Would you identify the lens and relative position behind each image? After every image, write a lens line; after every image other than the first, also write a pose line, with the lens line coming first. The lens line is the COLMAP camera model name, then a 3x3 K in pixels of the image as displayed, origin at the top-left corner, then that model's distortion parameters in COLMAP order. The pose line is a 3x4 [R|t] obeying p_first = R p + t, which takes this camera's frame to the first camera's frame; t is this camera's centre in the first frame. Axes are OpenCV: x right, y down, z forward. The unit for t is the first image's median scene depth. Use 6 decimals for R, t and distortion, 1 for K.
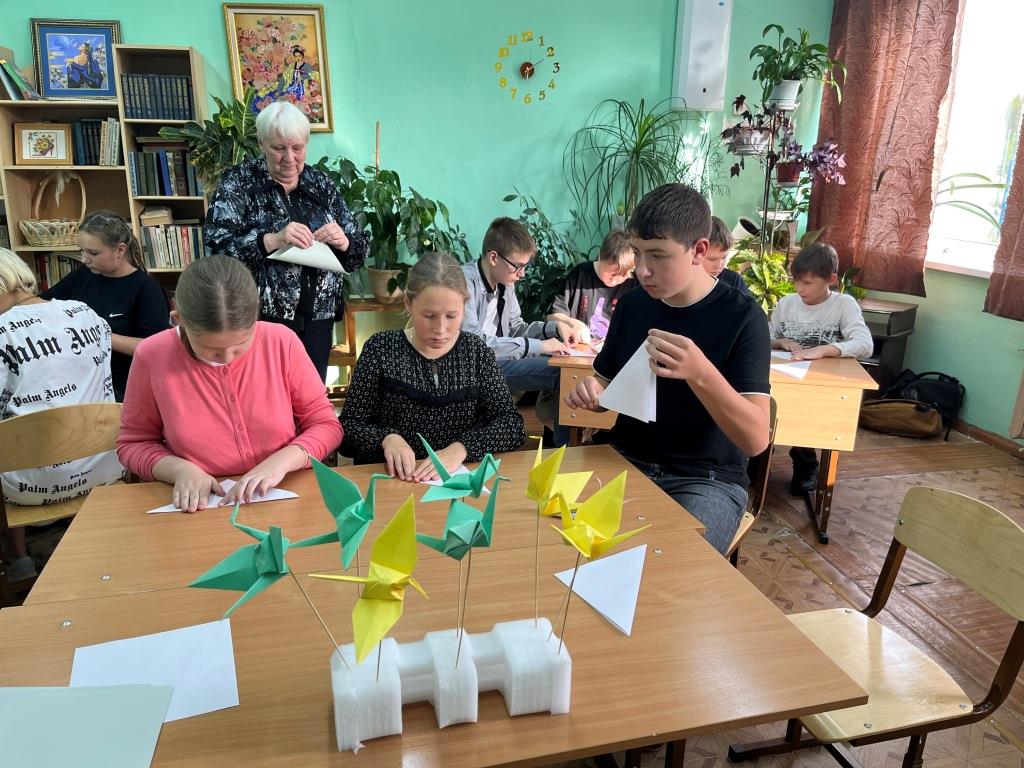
lens RADIAL K [[780.8, 0, 513.4], [0, 780.8, 388.2], [0, 0, 1]] dist [0.054584, -0.087792]
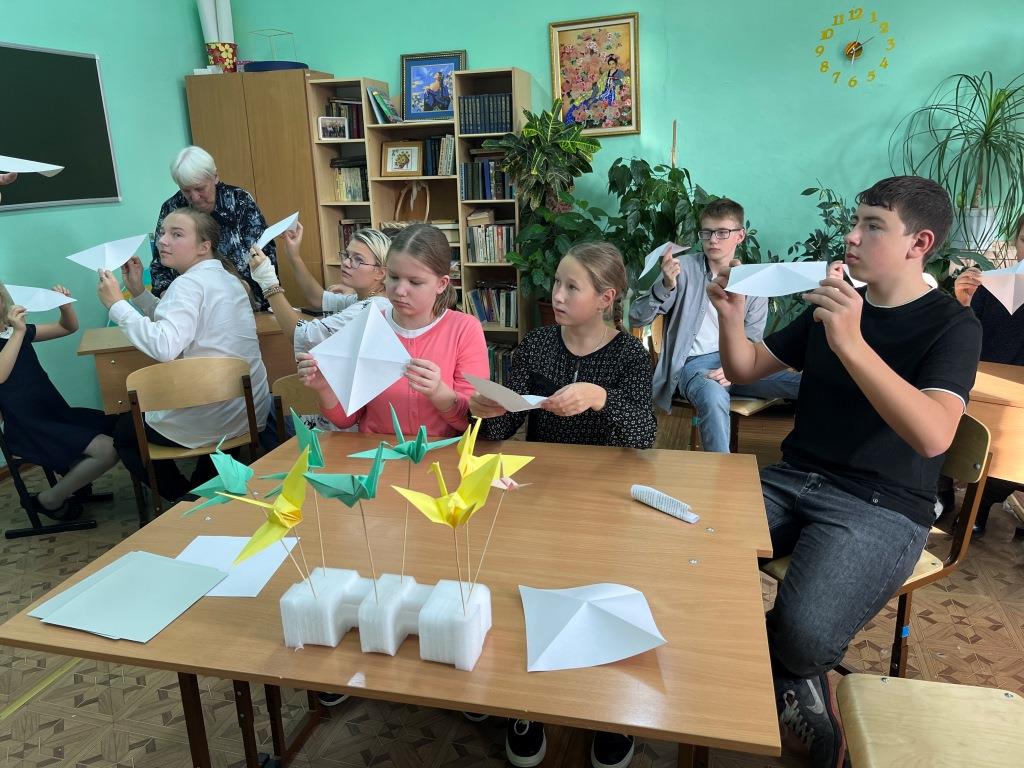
lens RADIAL K [[780.8, 0, 504.1], [0, 780.8, 385.2], [0, 0, 1]] dist [0.054584, -0.087792]
pose [[0.869277, 0.093044, -0.485489, 0.163802], [-0.090726, 0.995473, 0.028336, -0.007417], [0.485928, 0.019414, 0.873783, 0.010845]]
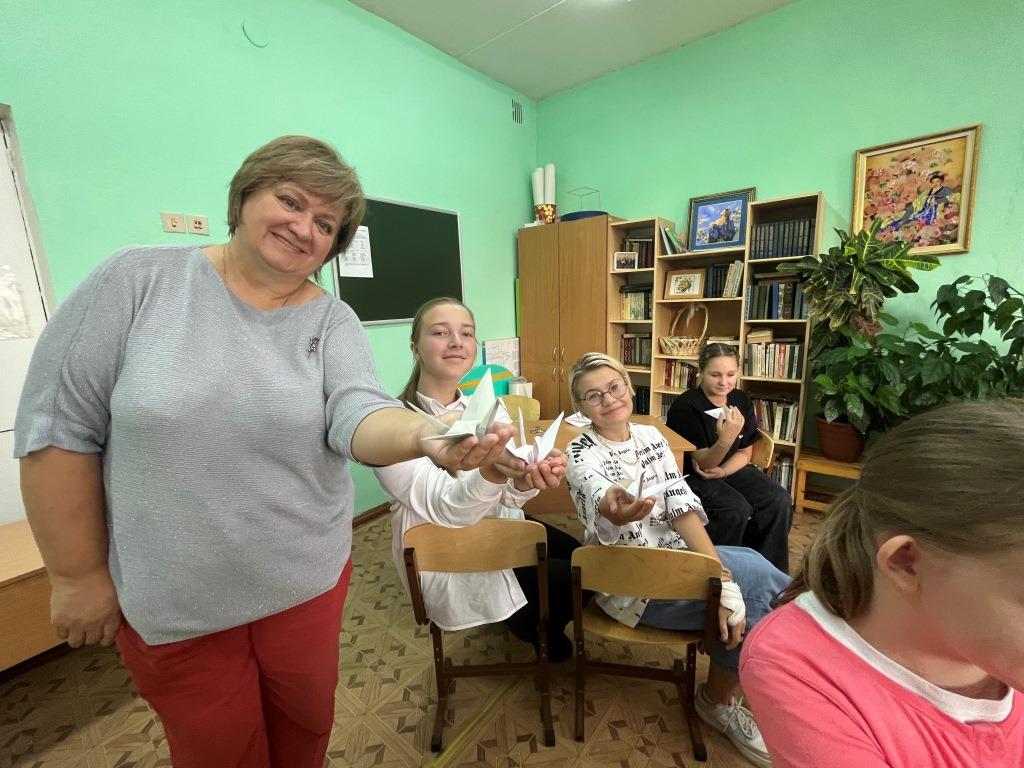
lens RADIAL K [[422.1, 0, 508.0], [0, 422.1, 386.9], [0, 0, 1]] dist [-0.007559, -0.000578]
pose [[0.609287, 0.115533, -0.784488, -0.165762], [-0.170542, 0.985269, 0.012648, -0.079436], [0.774393, 0.126082, 0.620015, 0.289959]]
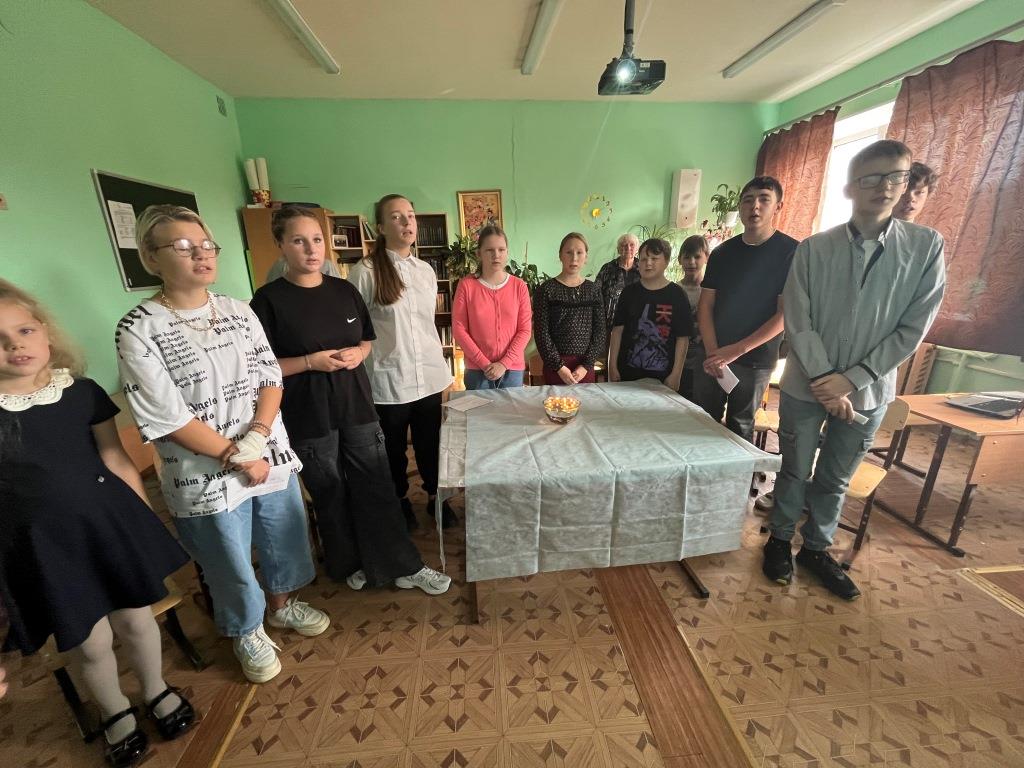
lens RADIAL K [[422.1, 0, 506.3], [0, 422.1, 385.1], [0, 0, 1]] dist [-0.007559, -0.000578]
pose [[0.989357, 0.004641, -0.145436, -0.061175], [-0.001904, 0.999819, 0.018948, 0.029965], [0.145498, -0.018469, 0.989186, -0.155449]]
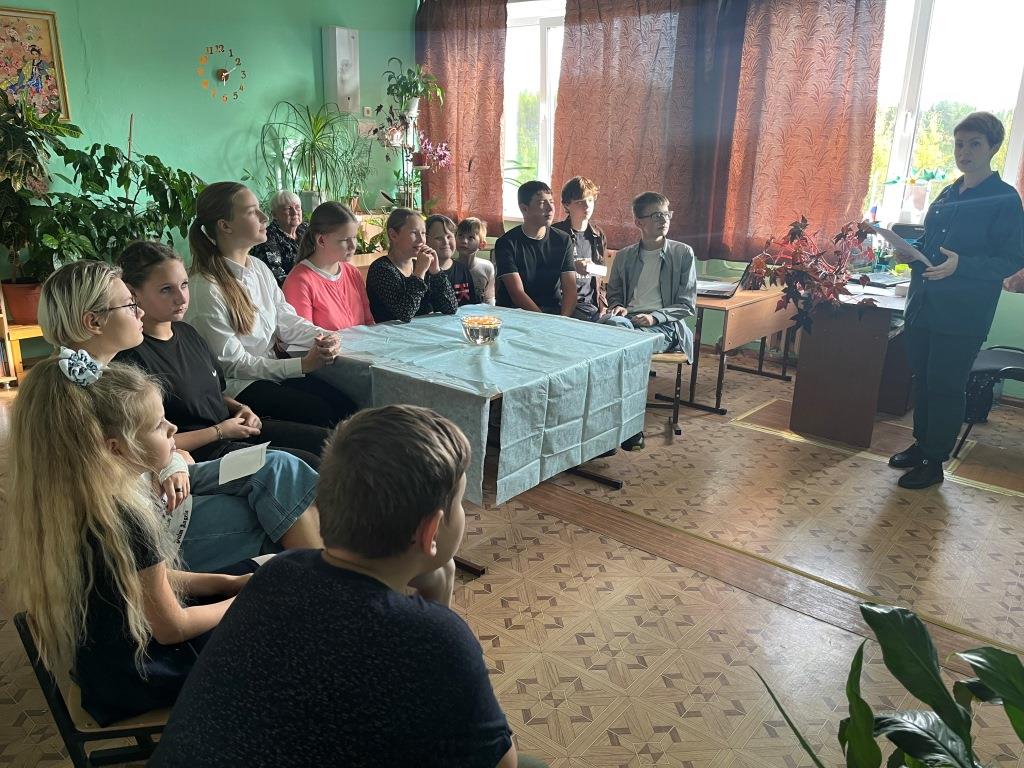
lens RADIAL K [[780.8, 0, 540.3], [0, 780.8, 388.5], [0, 0, 1]] dist [0.054584, -0.087792]
pose [[0.767046, -0.173706, 0.617630, -0.518194], [0.158490, 0.984119, 0.079947, 0.075627], [-0.621708, 0.036565, 0.782395, -0.317201]]
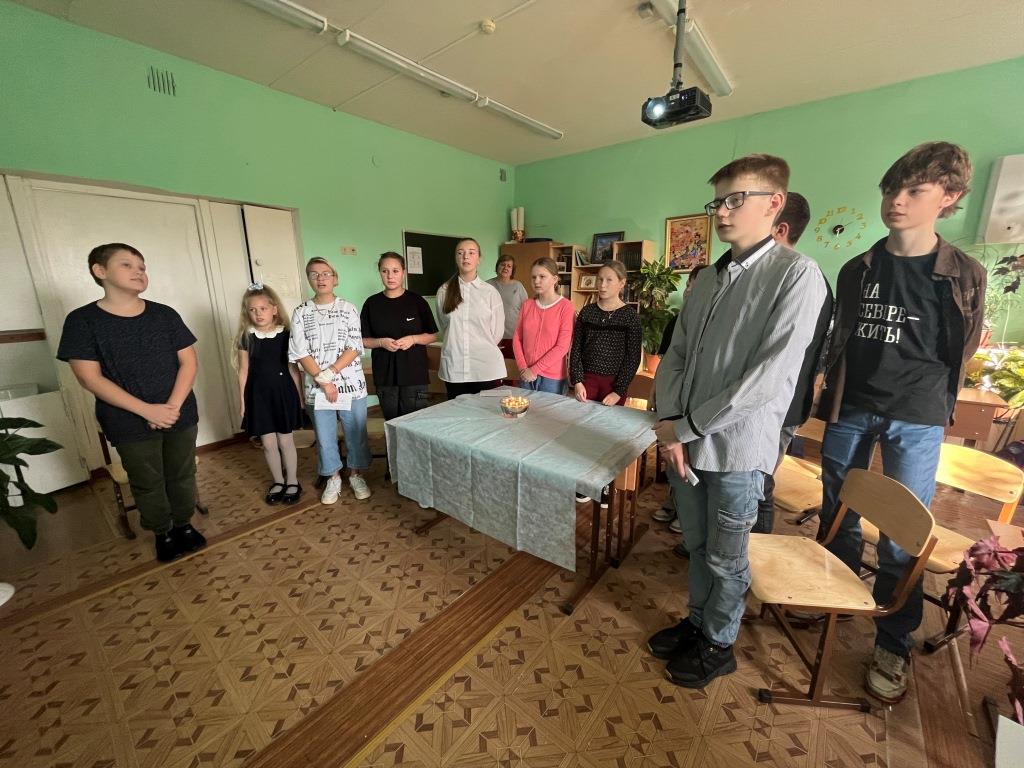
lens RADIAL K [[422.1, 0, 504.6], [0, 422.1, 383.6], [0, 0, 1]] dist [-0.007559, -0.000578]
pose [[0.602879, 0.164670, -0.780654, 0.378641], [-0.202176, 0.978063, 0.050176, 0.008606], [0.771792, 0.127580, 0.622946, -0.051702]]
